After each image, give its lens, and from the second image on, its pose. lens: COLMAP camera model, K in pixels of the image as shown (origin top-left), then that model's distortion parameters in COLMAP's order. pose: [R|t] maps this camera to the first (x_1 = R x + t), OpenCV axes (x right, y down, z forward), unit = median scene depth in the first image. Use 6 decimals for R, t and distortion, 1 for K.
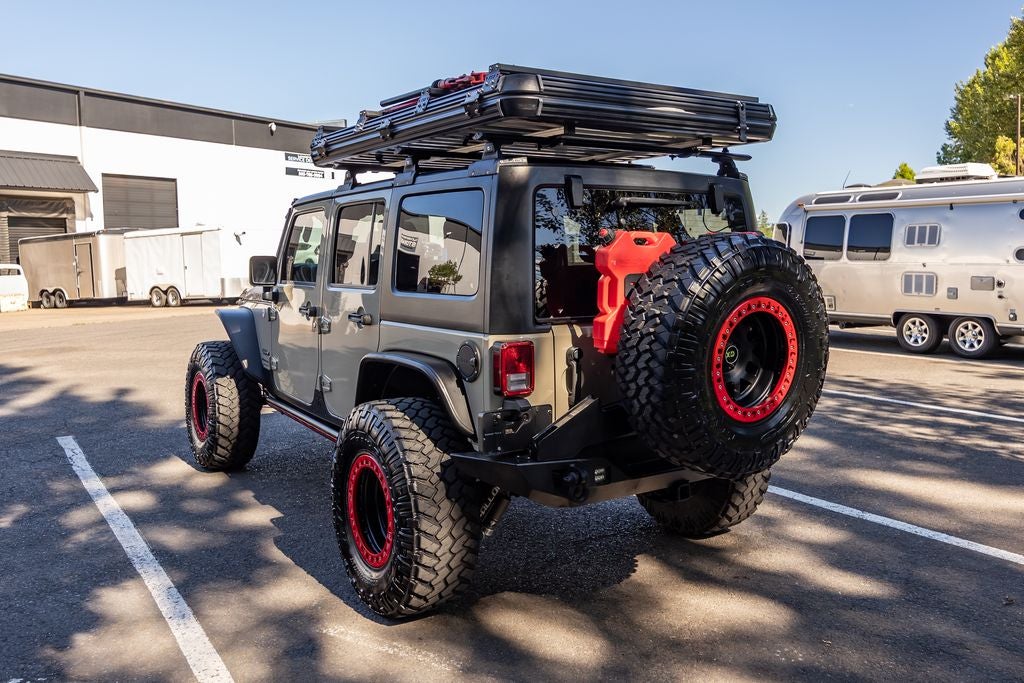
lens RADIAL K [[848.4, 0, 509.9], [0, 848.4, 275.9], [0, 0, 1]] dist [0.001466, -0.002928]
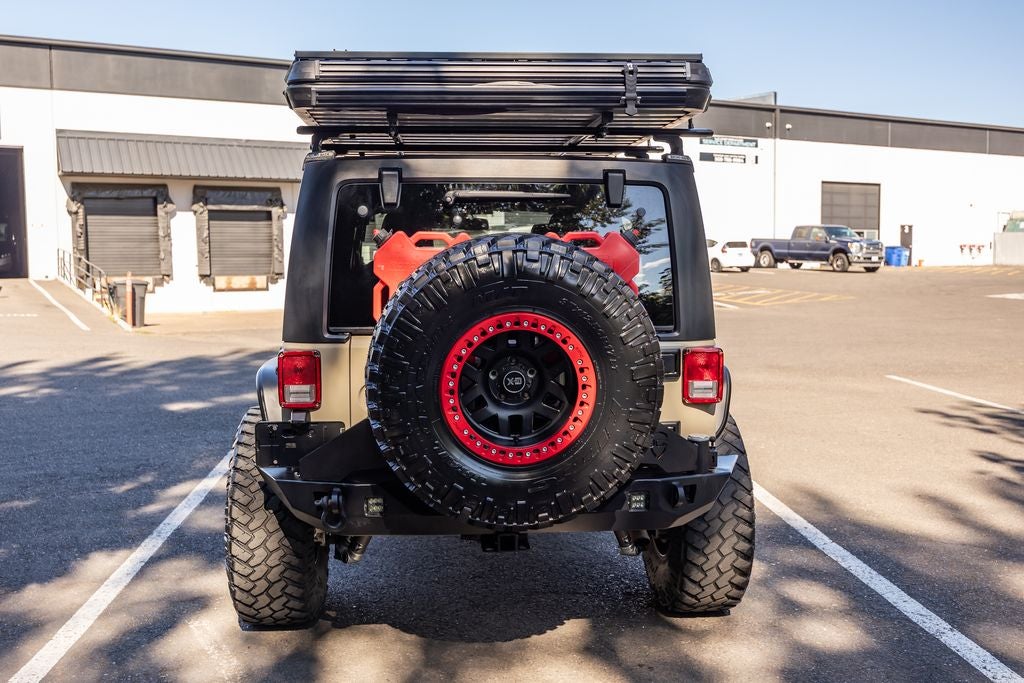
lens RADIAL K [[1001.1, 0, 538.7], [0, 1001.1, 313.8], [0, 0, 1]] dist [0.002272, 0.007308]
pose [[0.868232, 0.038360, -0.494673, 0.675137], [-0.020587, 0.998933, 0.041331, -0.011886], [0.495731, -0.025701, 0.868096, 0.152957]]
